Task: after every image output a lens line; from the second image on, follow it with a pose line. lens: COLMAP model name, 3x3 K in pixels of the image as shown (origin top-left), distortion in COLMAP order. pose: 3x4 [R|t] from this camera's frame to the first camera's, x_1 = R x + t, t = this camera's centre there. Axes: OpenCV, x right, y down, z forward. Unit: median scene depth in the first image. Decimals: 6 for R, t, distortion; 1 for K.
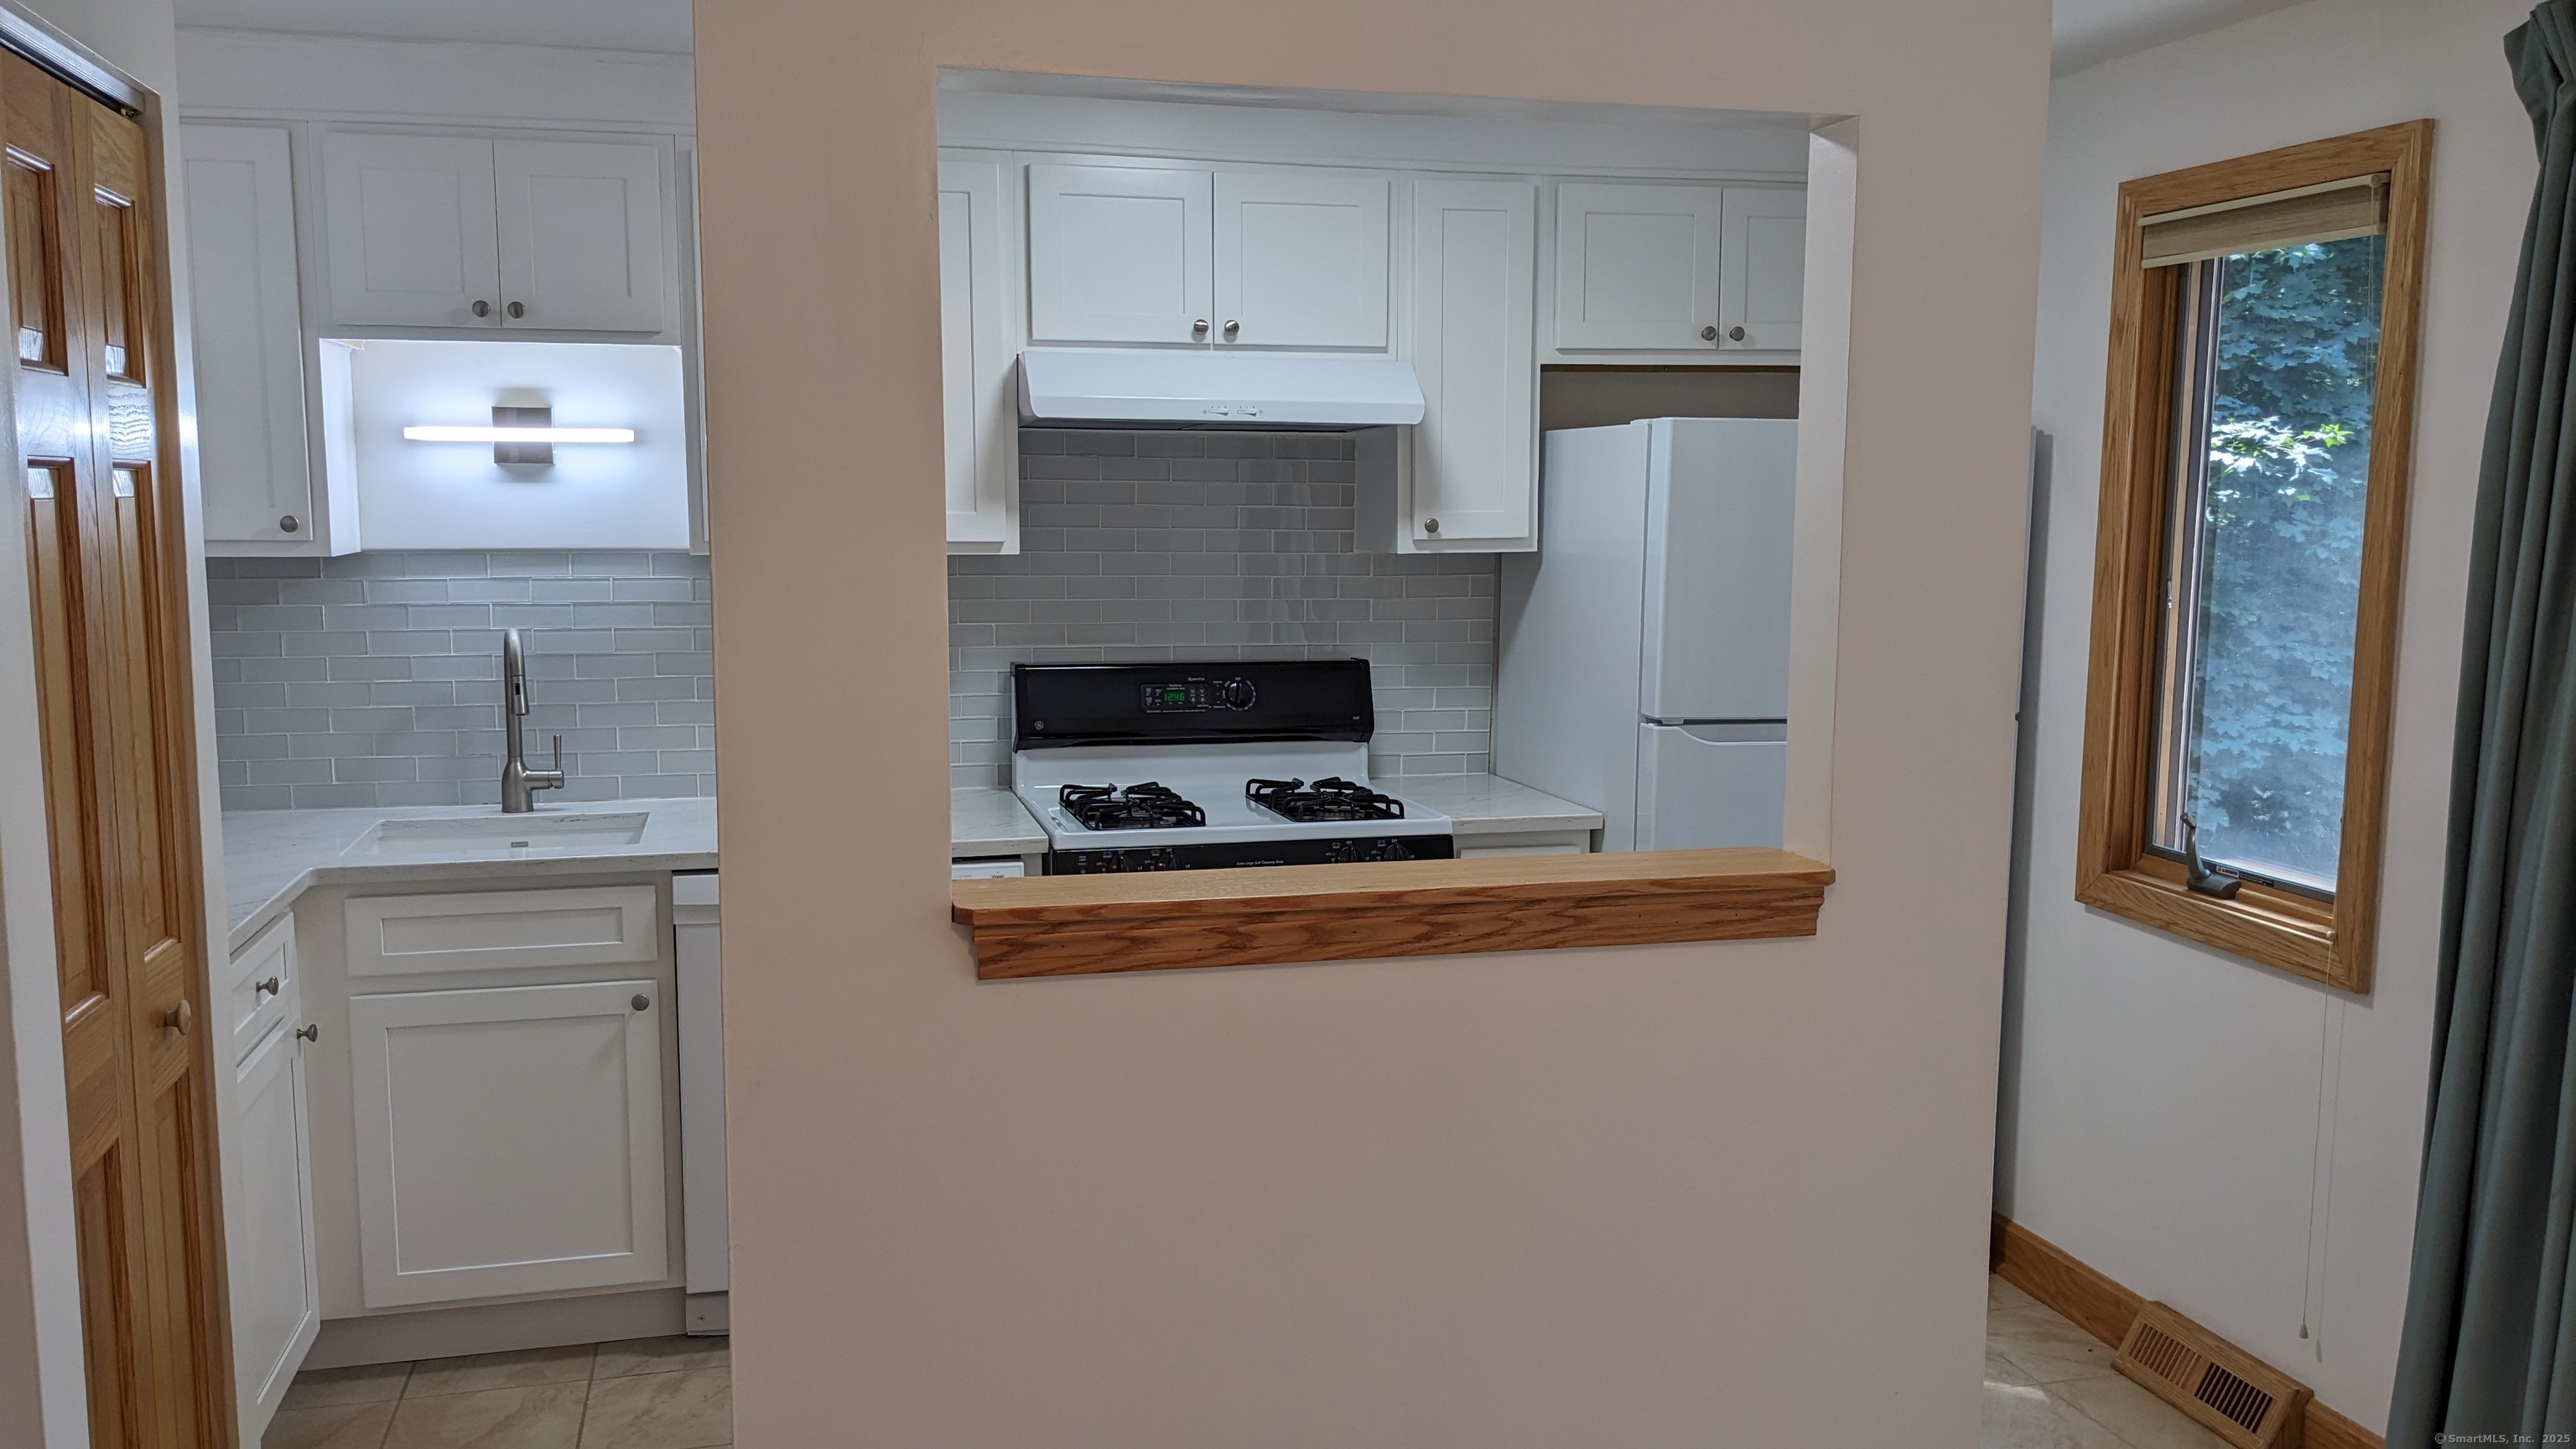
lens RADIAL K [[2056.1, 0, 1289.7], [0, 2056.1, 738.8], [0, 0, 1]] dist [0.147763, -0.313335]
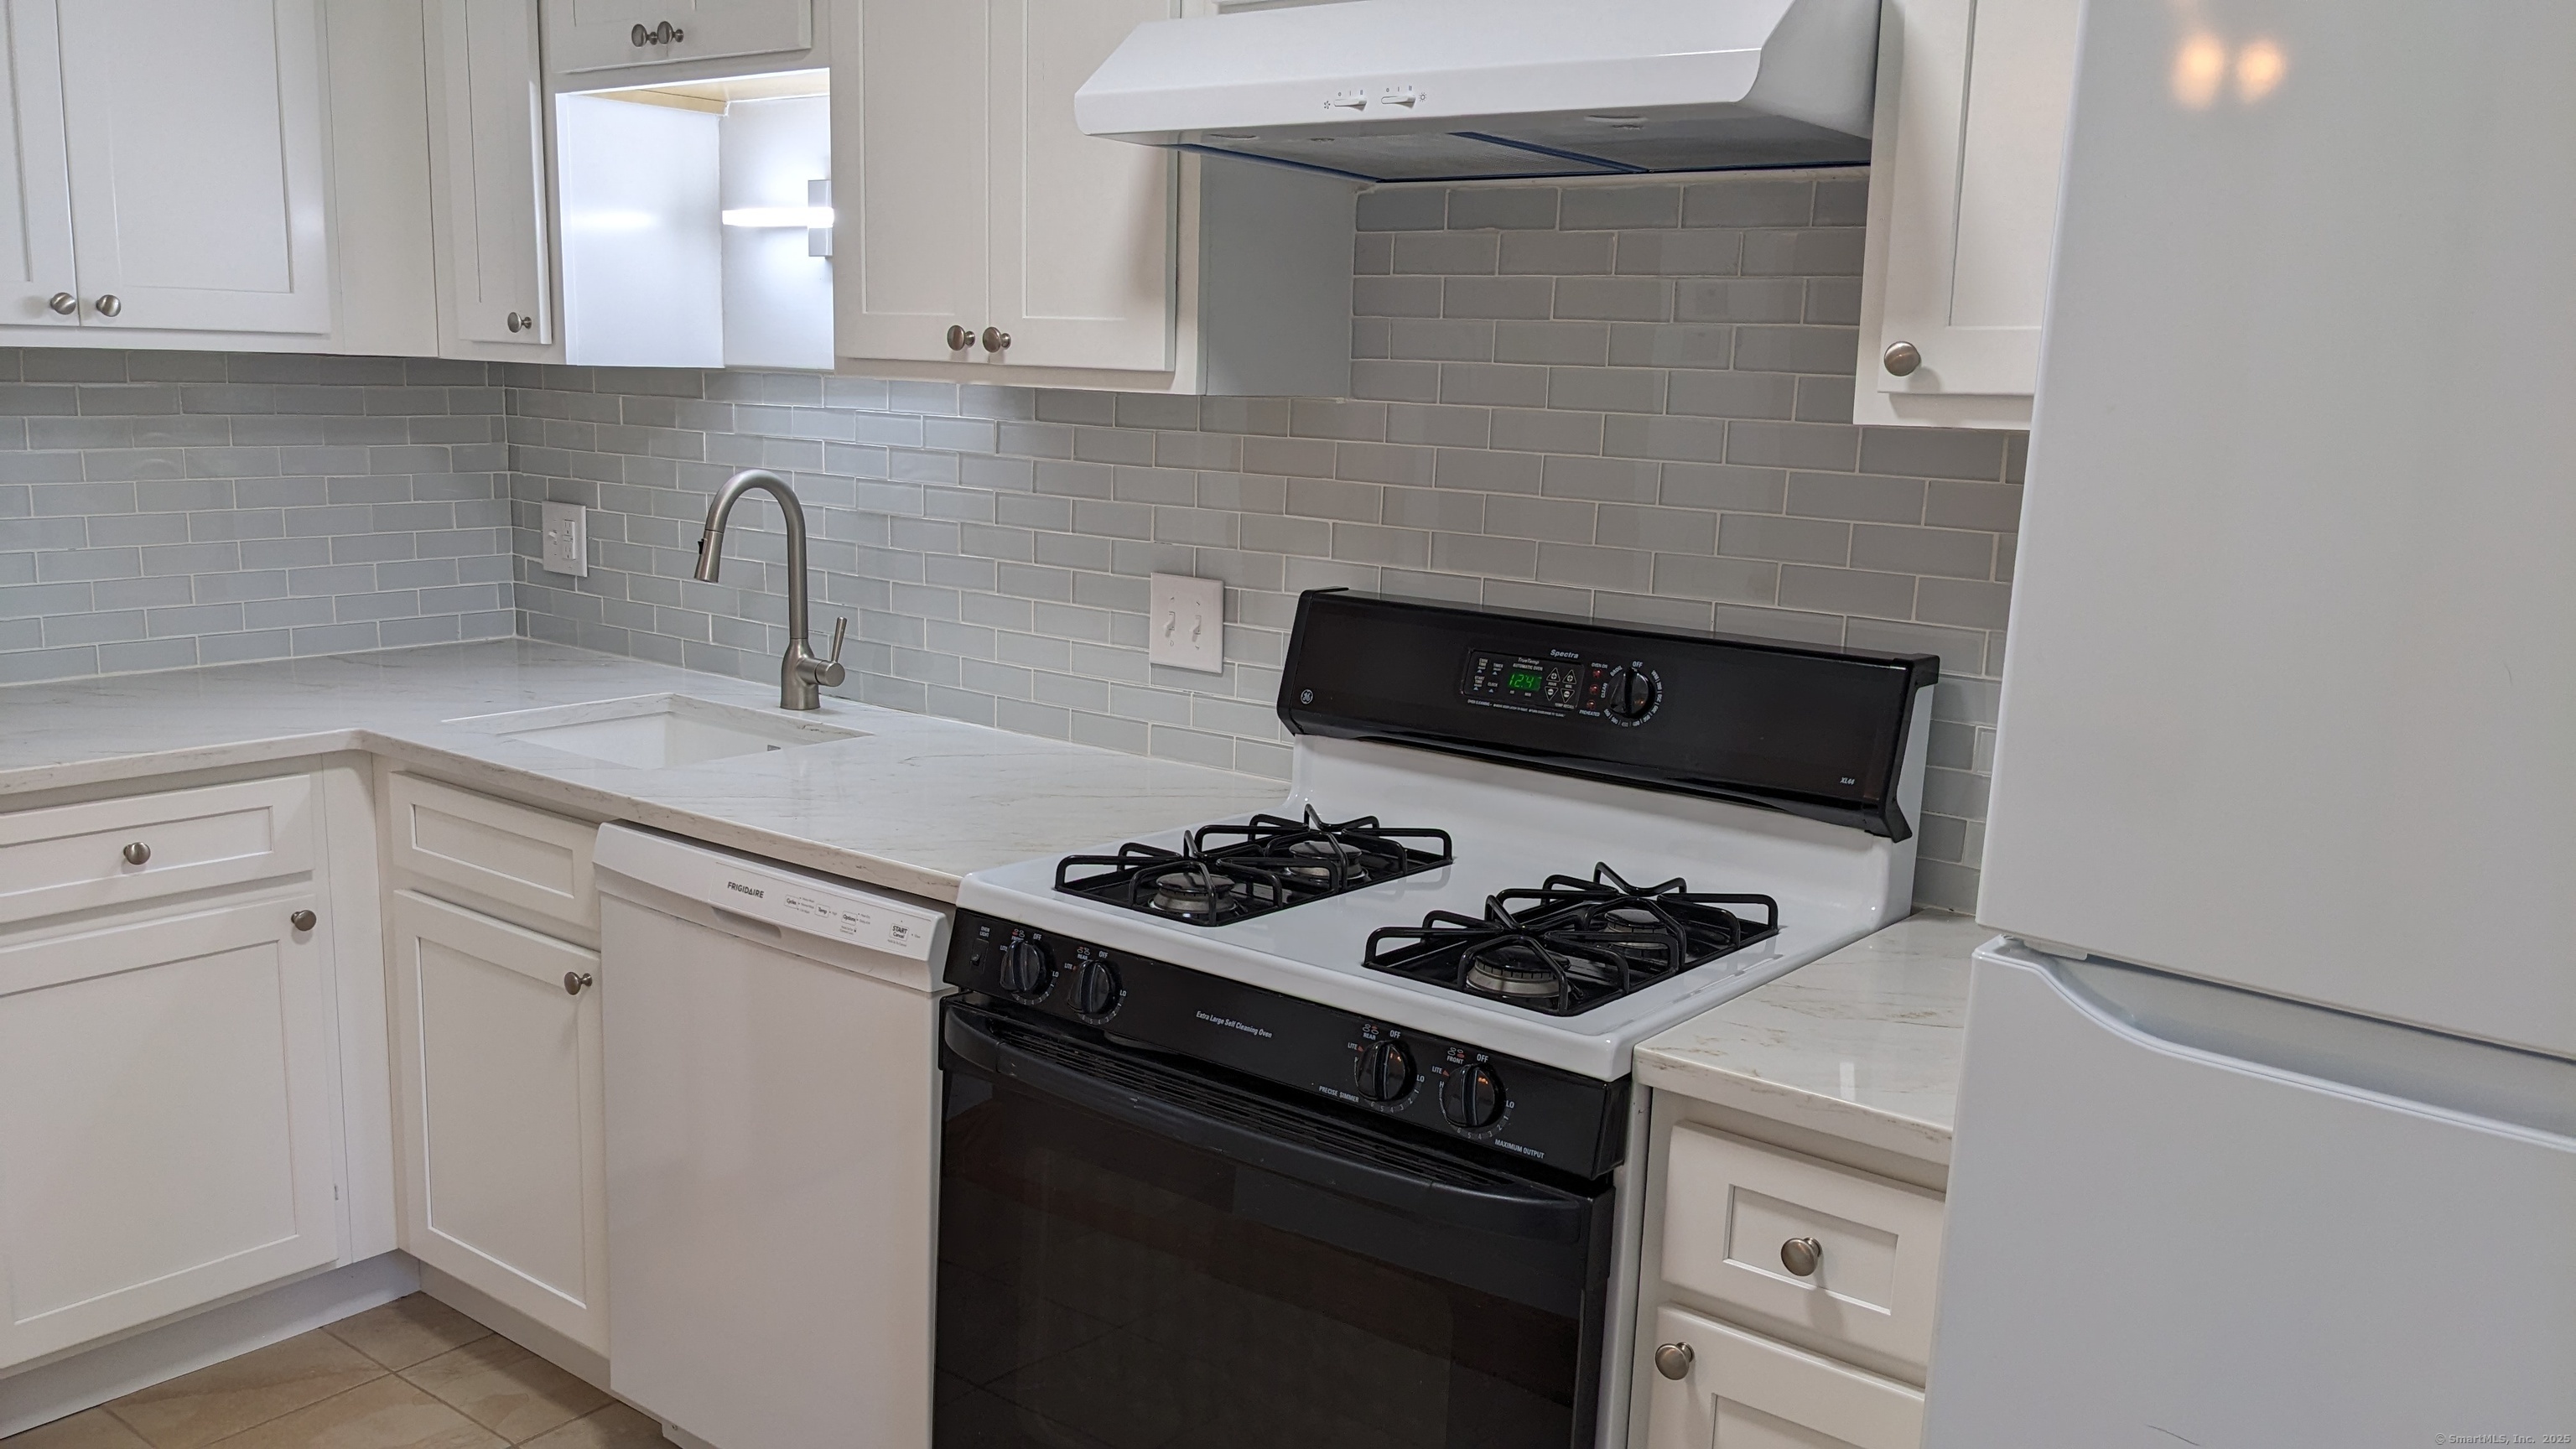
lens RADIAL K [[2061.3, 0, 1284.0], [0, 2061.3, 765.0], [0, 0, 1]] dist [0.082314, -0.150390]
pose [[0.604812, 0.167610, -0.778531, 0.351948], [-0.125338, 0.985451, 0.114788, -0.056826], [0.786443, 0.028155, 0.617020, 0.666886]]
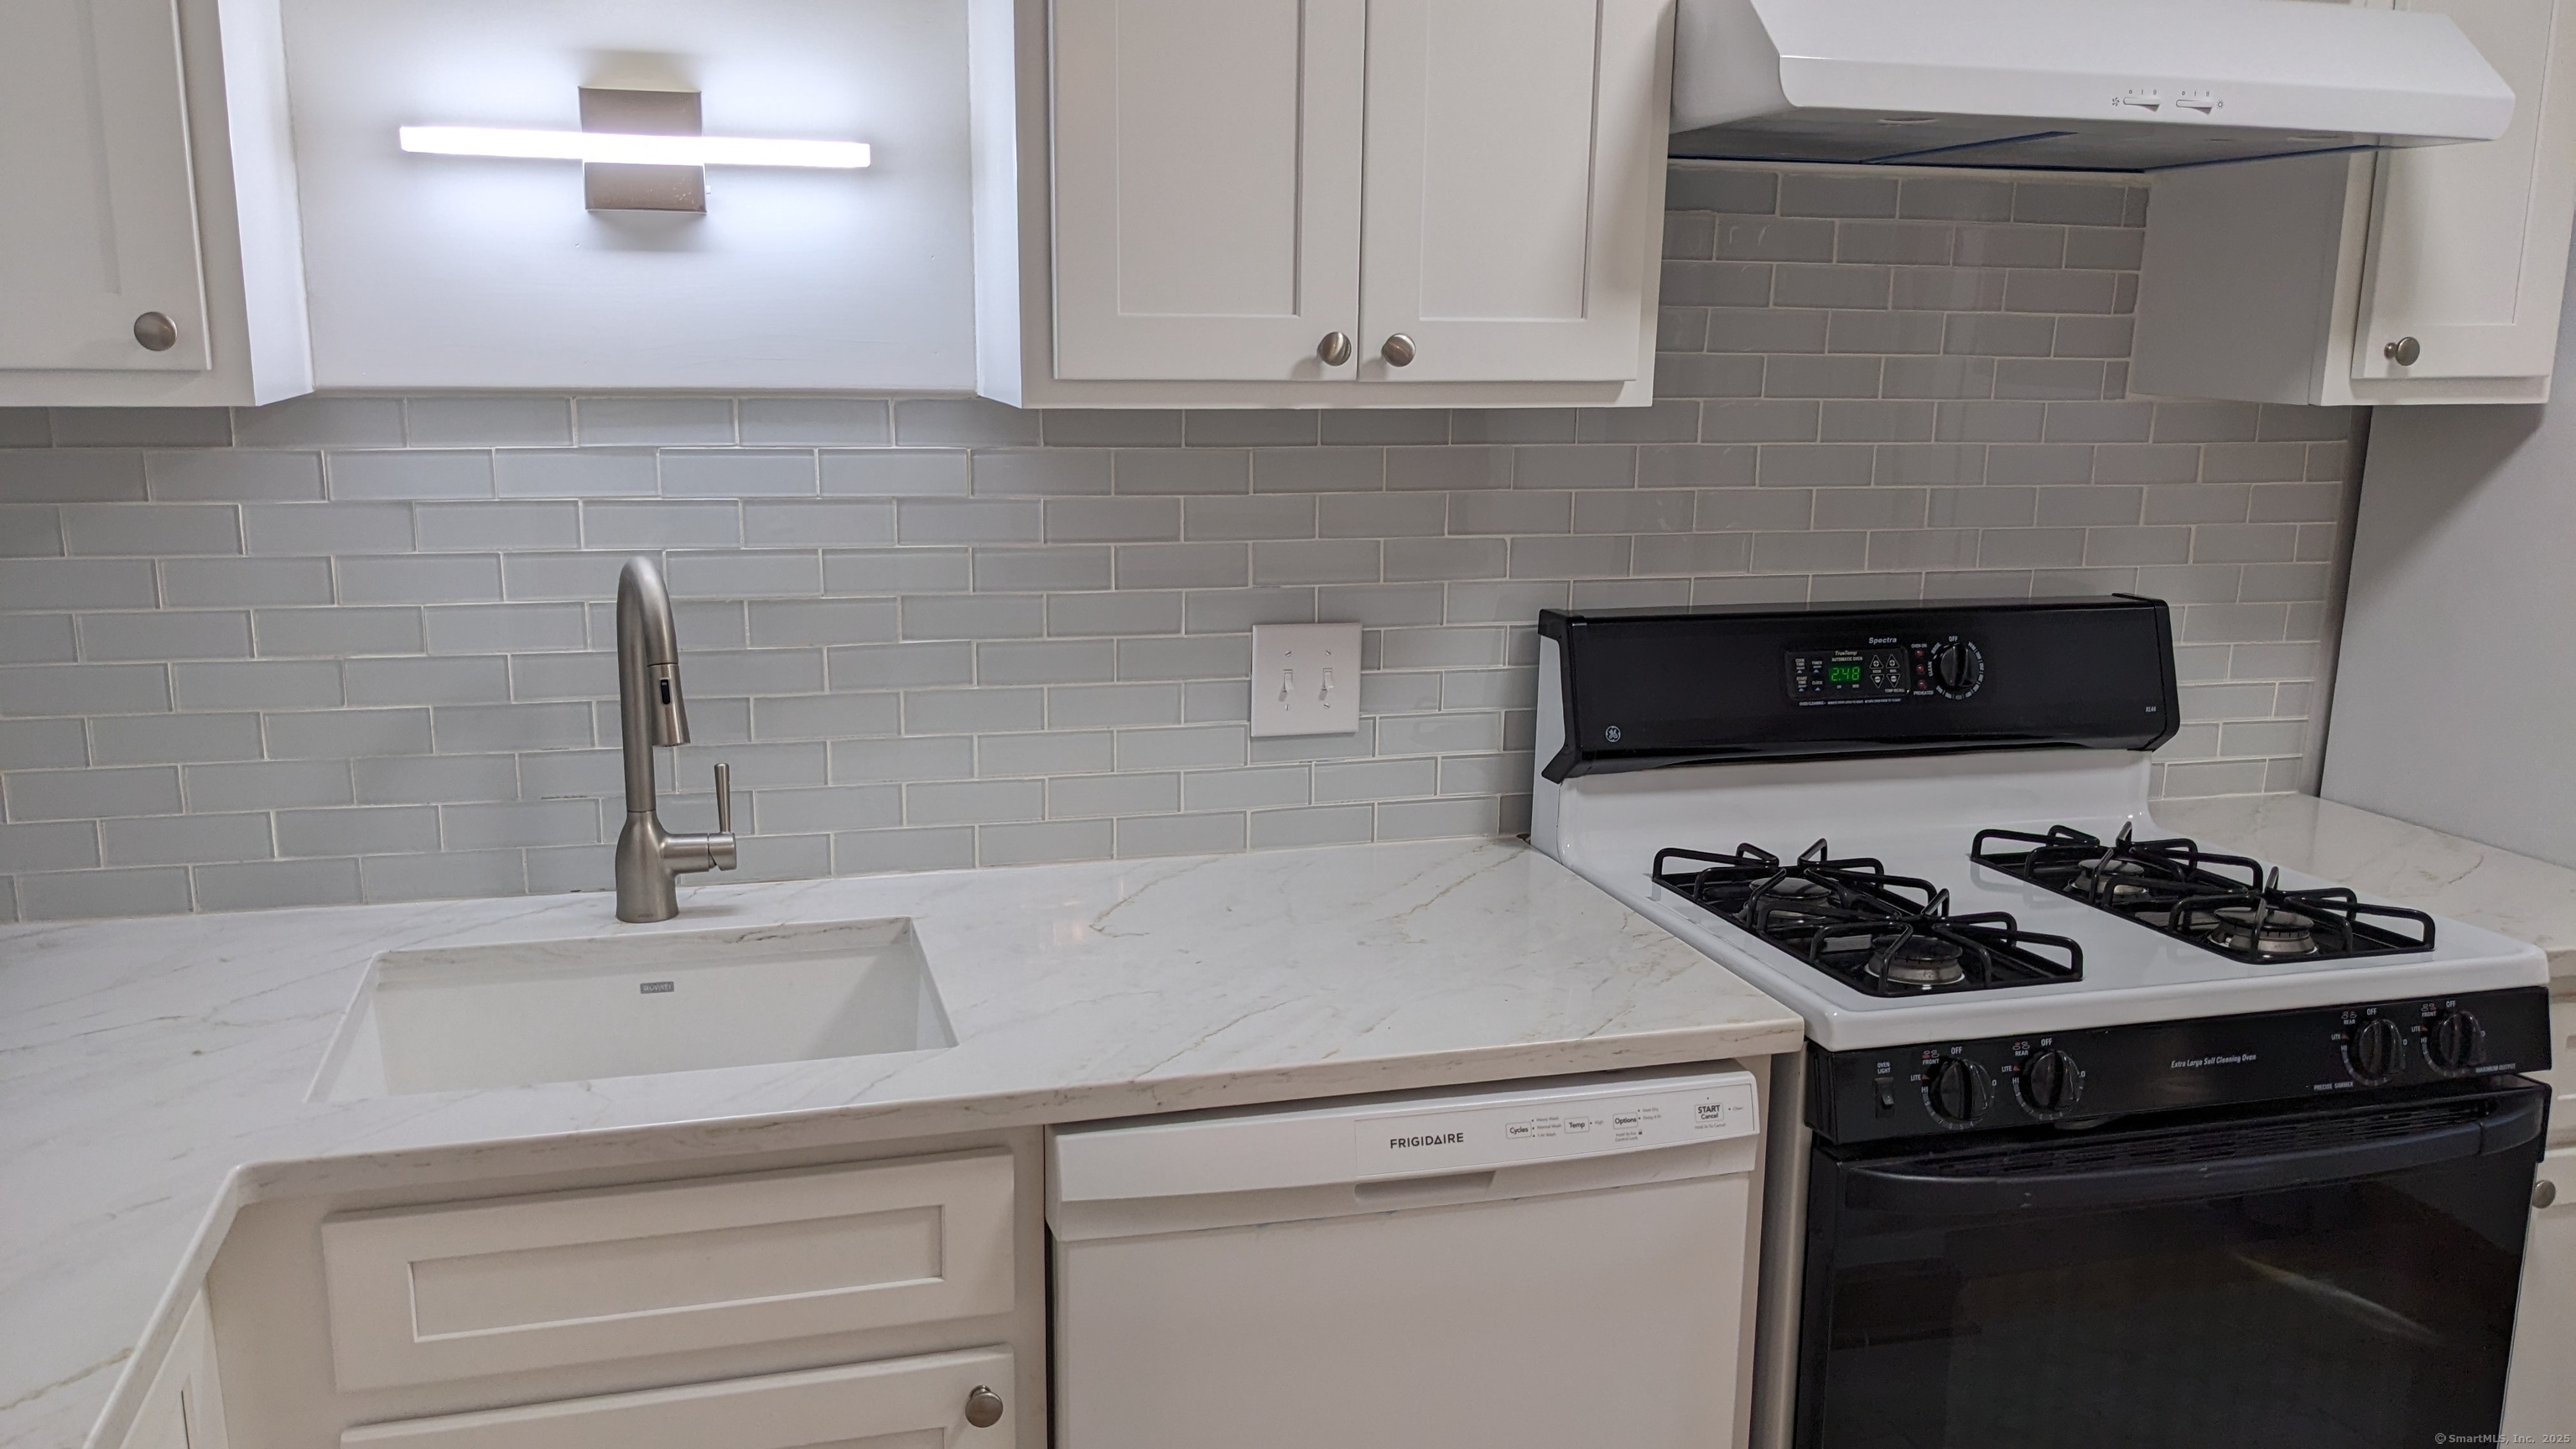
lens RADIAL K [[2061.3, 0, 1284.0], [0, 2061.3, 765.0], [0, 0, 1]] dist [0.082314, -0.150390]
pose [[0.999548, 0.002859, 0.029917, -0.233111], [-0.005634, 0.995643, 0.093082, -0.049653], [-0.029520, -0.093208, 0.995209, 0.503153]]
